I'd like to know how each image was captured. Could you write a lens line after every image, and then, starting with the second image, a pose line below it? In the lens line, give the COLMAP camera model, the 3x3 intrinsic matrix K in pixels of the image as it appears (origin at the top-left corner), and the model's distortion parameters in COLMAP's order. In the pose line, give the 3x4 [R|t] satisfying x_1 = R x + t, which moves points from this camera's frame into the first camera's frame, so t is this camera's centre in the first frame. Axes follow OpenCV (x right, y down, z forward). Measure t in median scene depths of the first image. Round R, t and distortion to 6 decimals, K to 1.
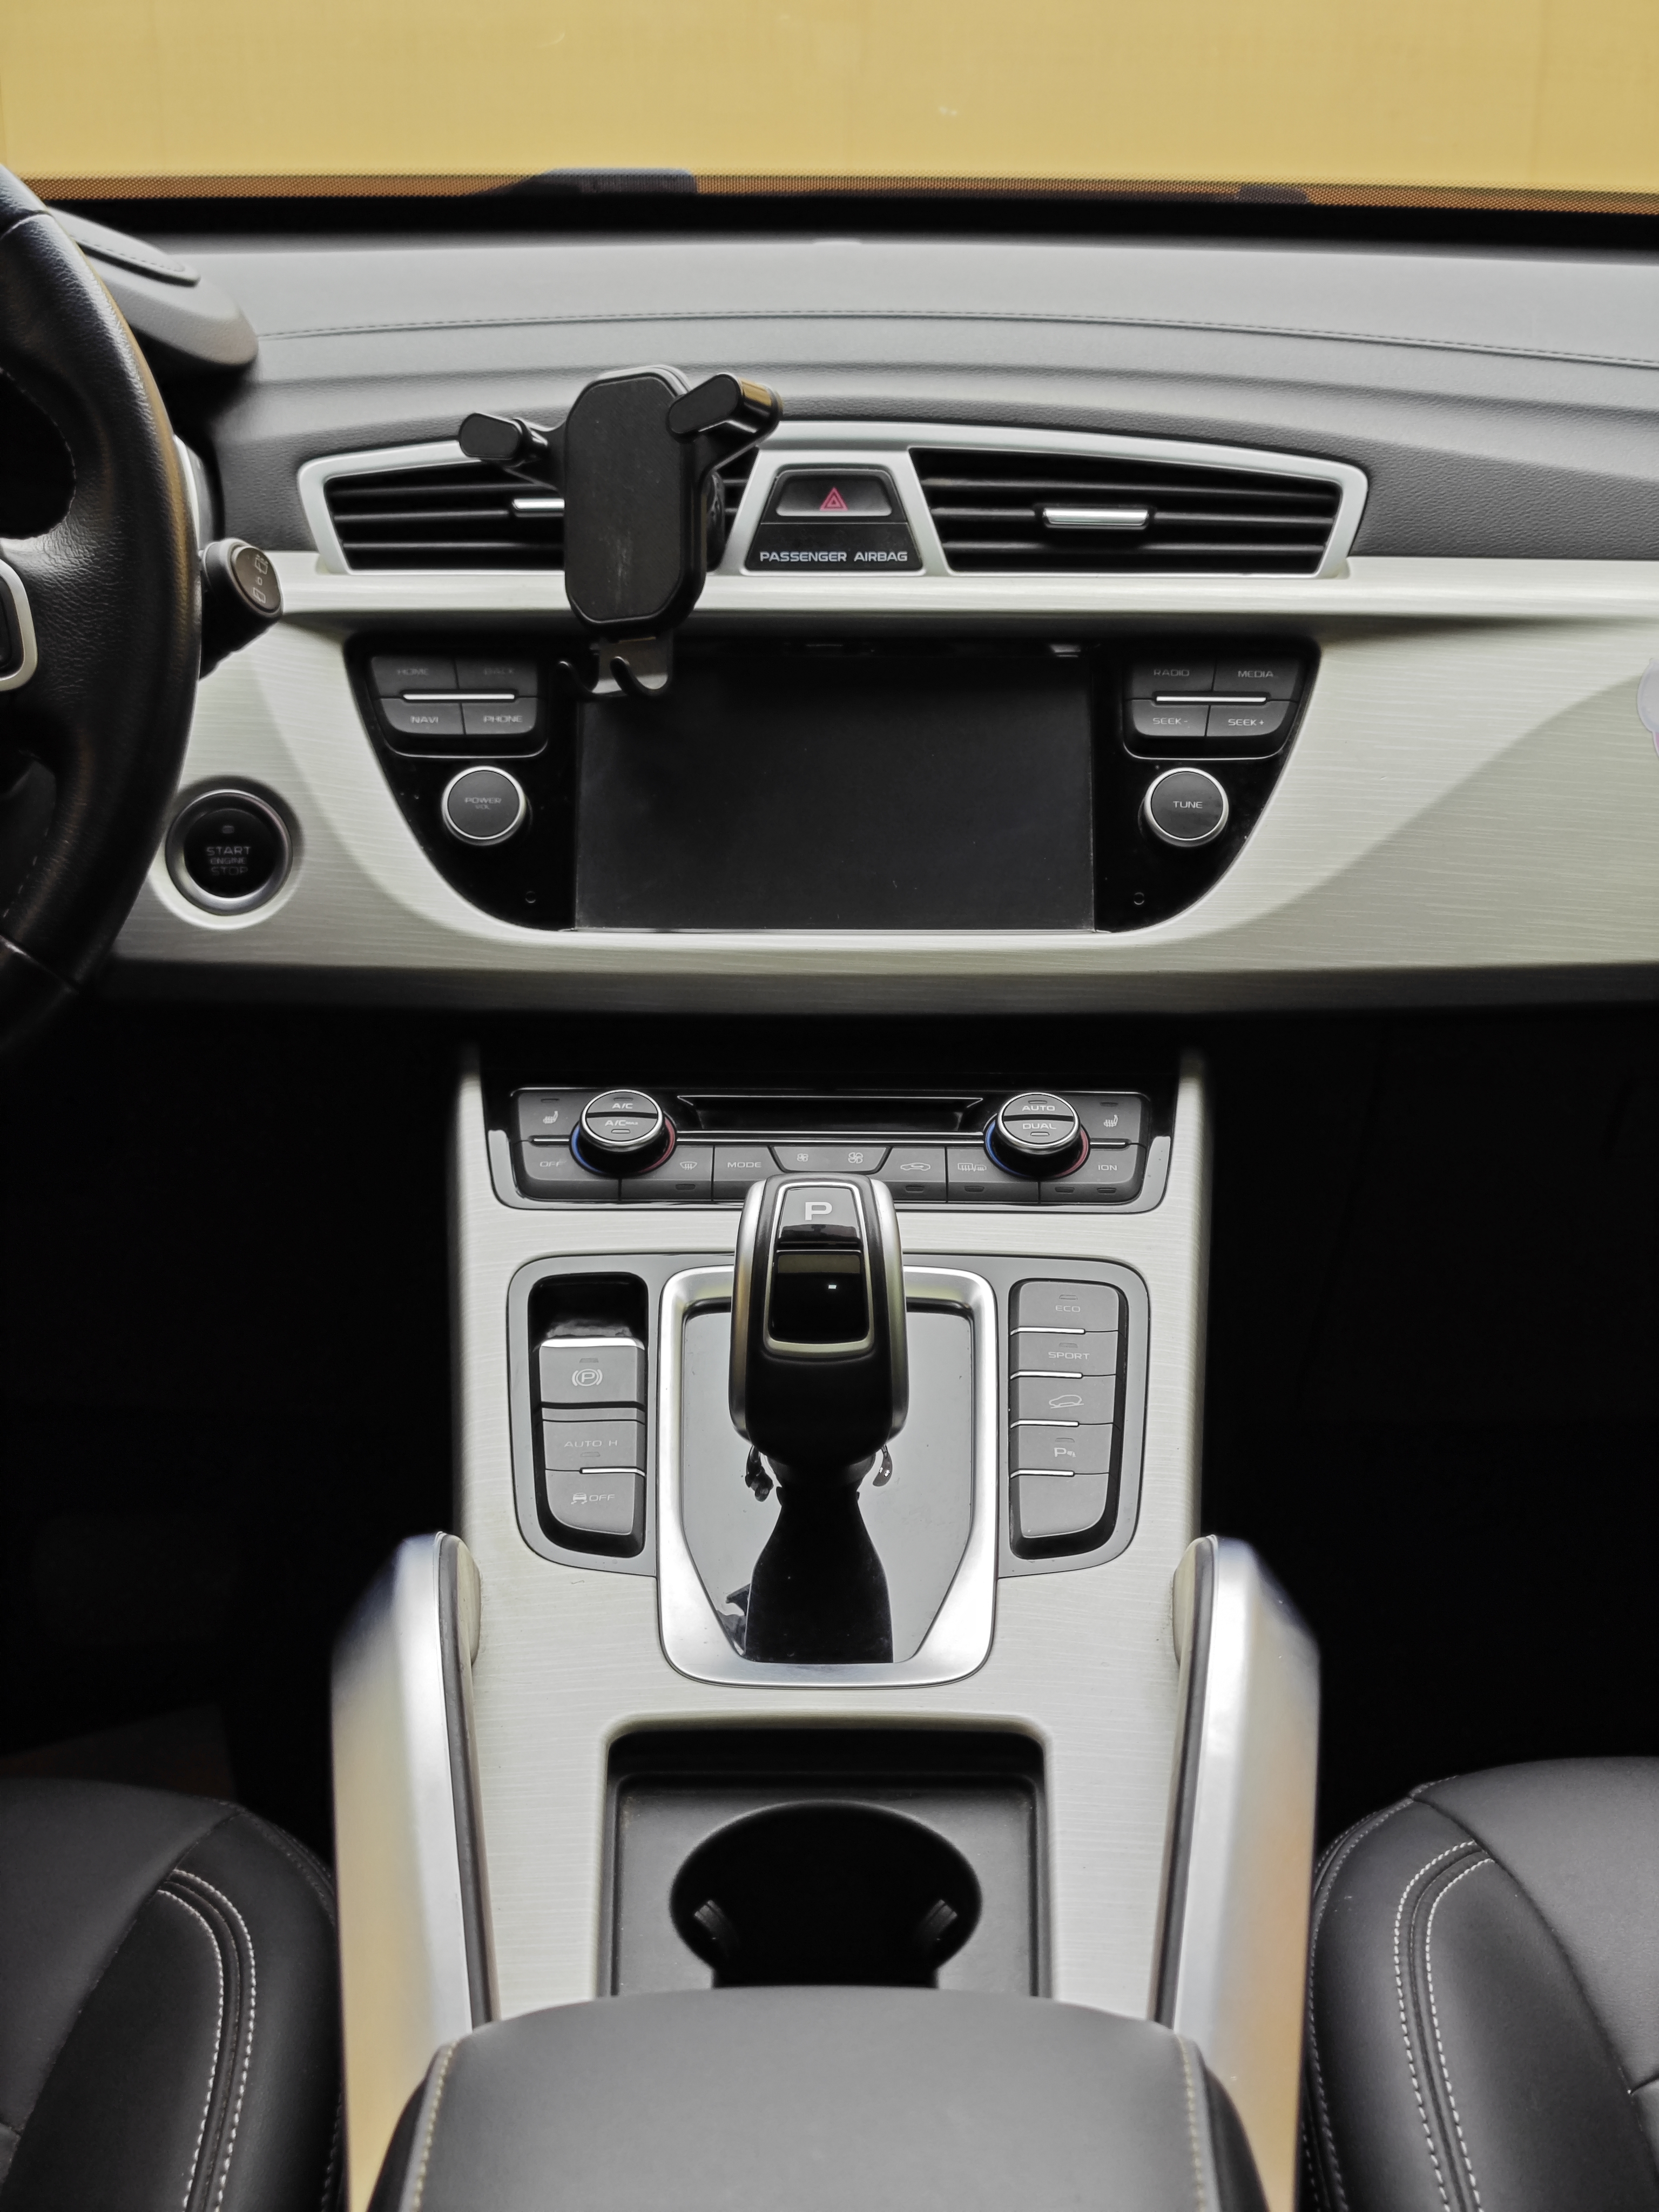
lens RADIAL K [[2917.9, 0, 819.2], [0, 2917.9, 1114.3], [0, 0, 1]] dist [0.069325, 0.000000]
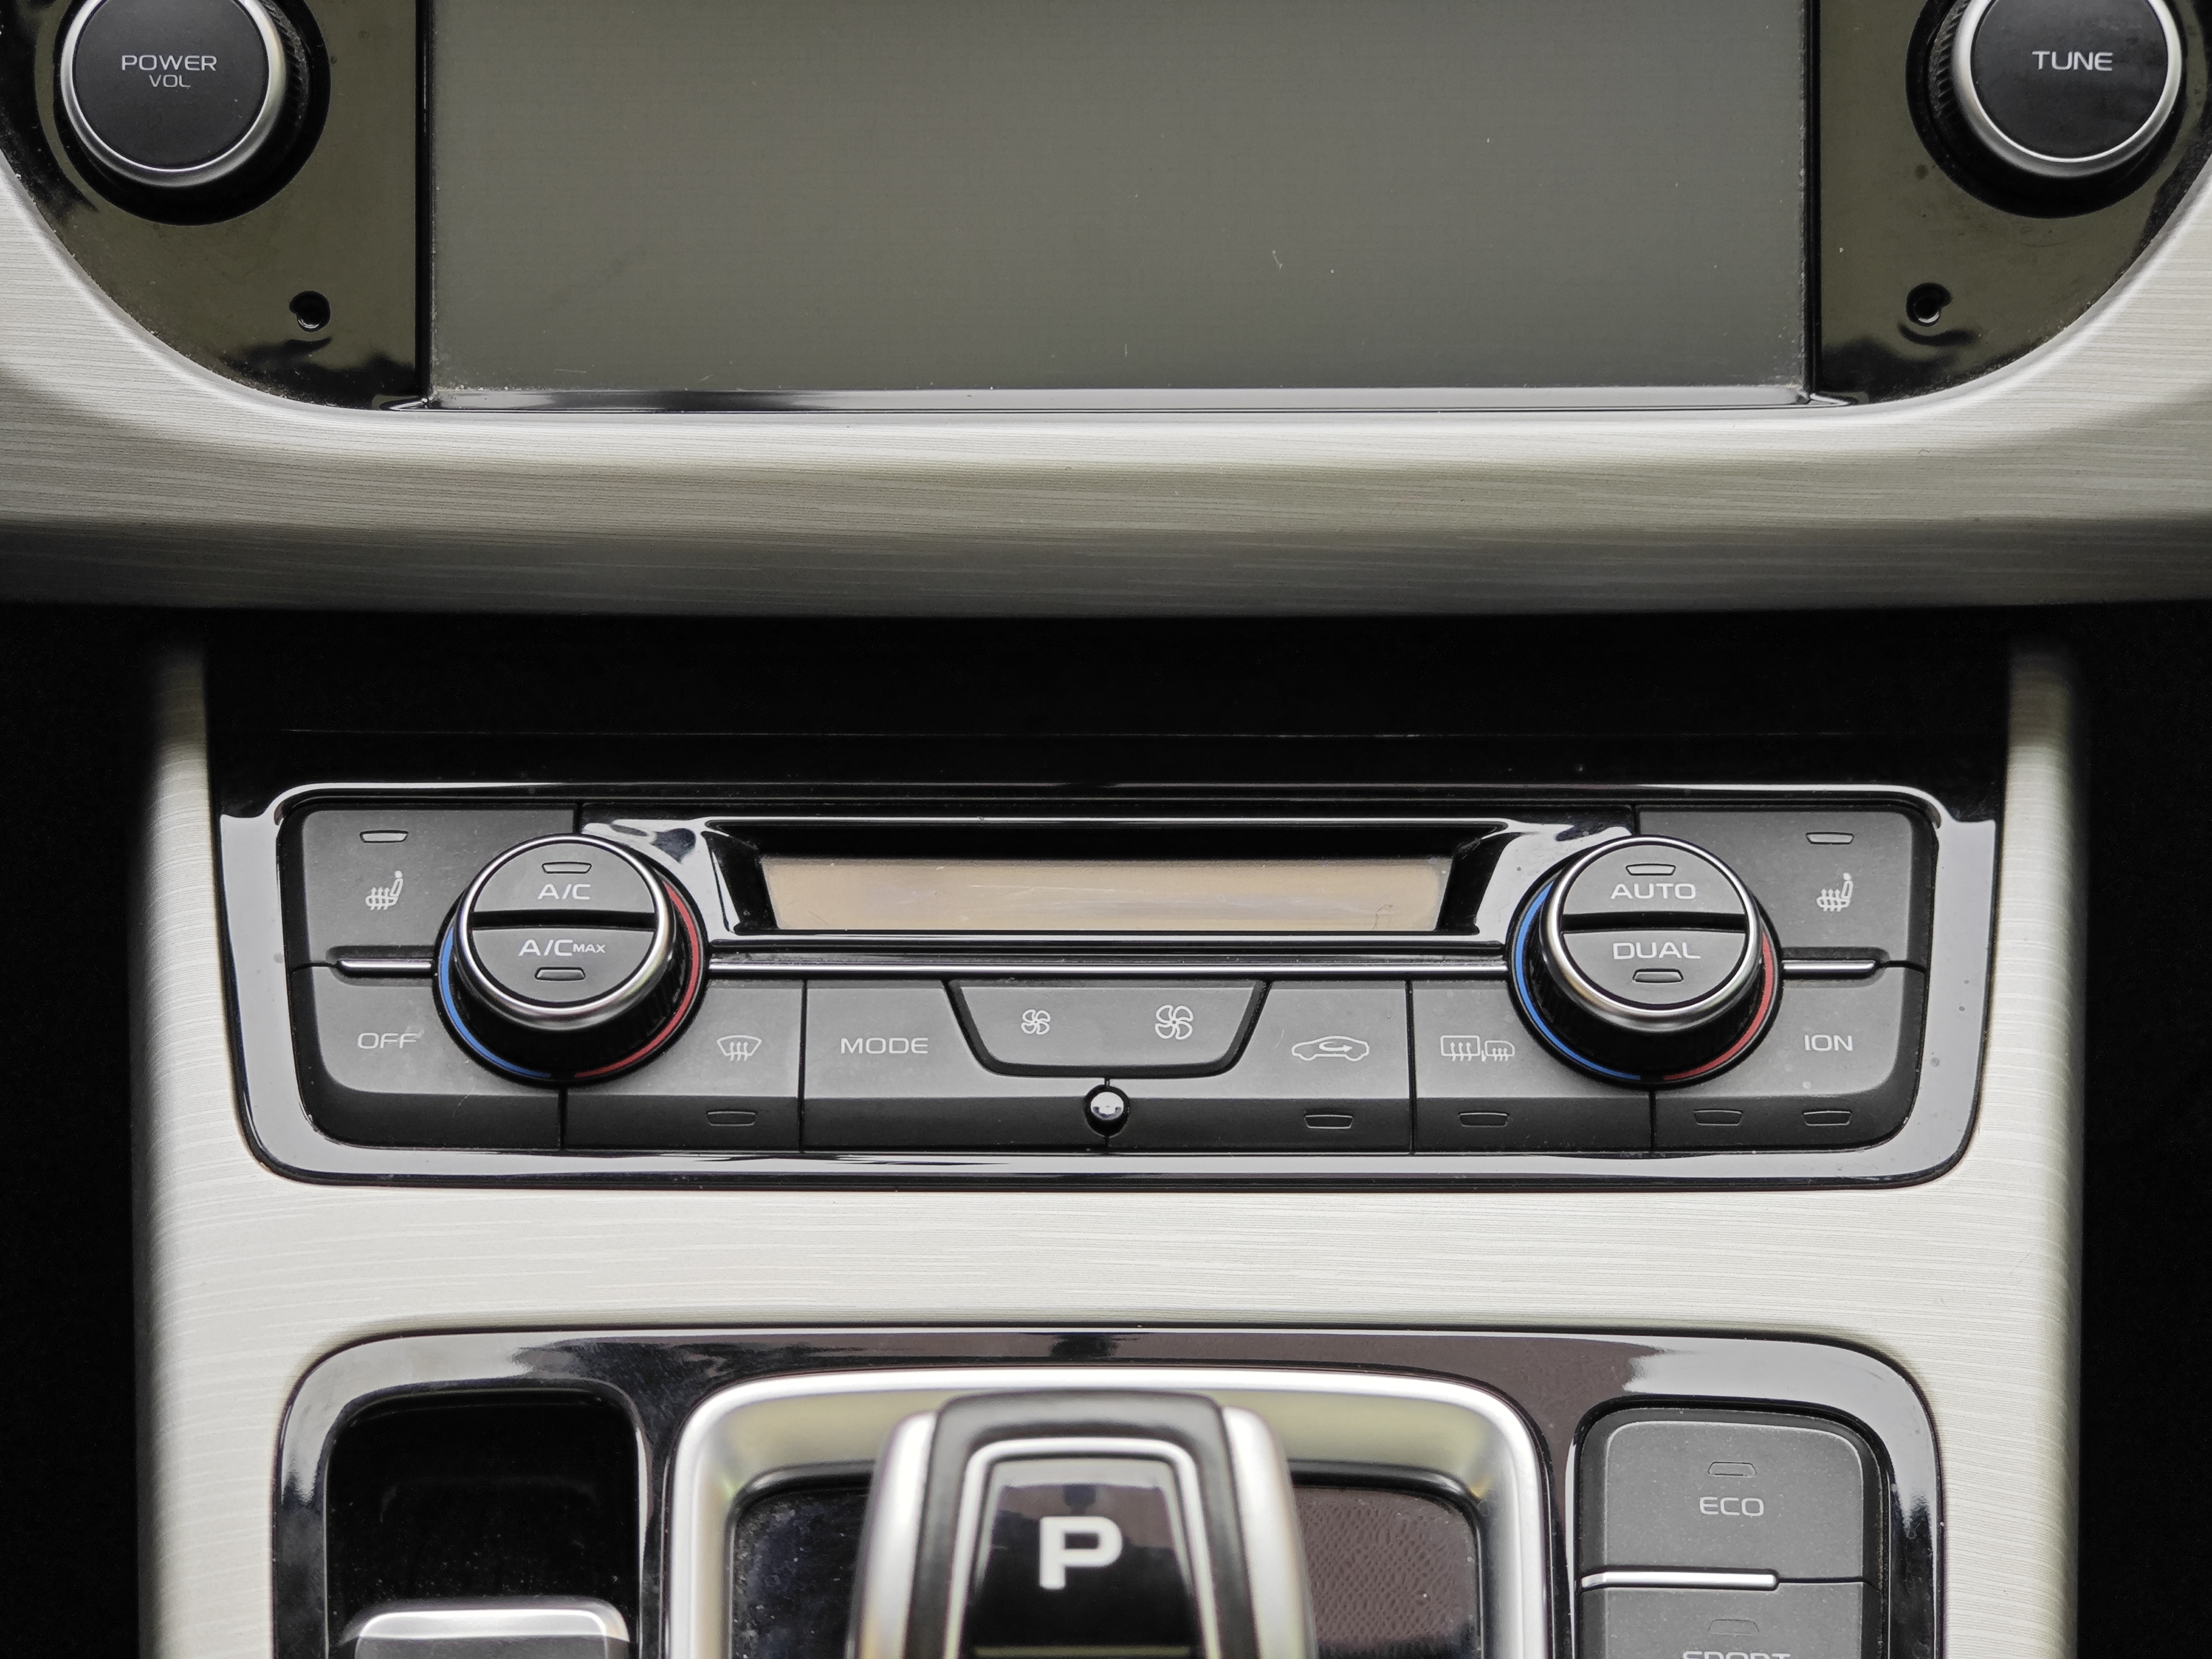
lens RADIAL K [[4908.2, 0, 1003.5], [0, 4908.2, 918.3], [0, 0, 1]] dist [0.032682, 0.000000]
pose [[0.999910, -0.005831, -0.012104, -0.002077], [0.008697, 0.967605, 0.252320, -0.156593], [0.010240, -0.252403, 0.967568, 0.363604]]
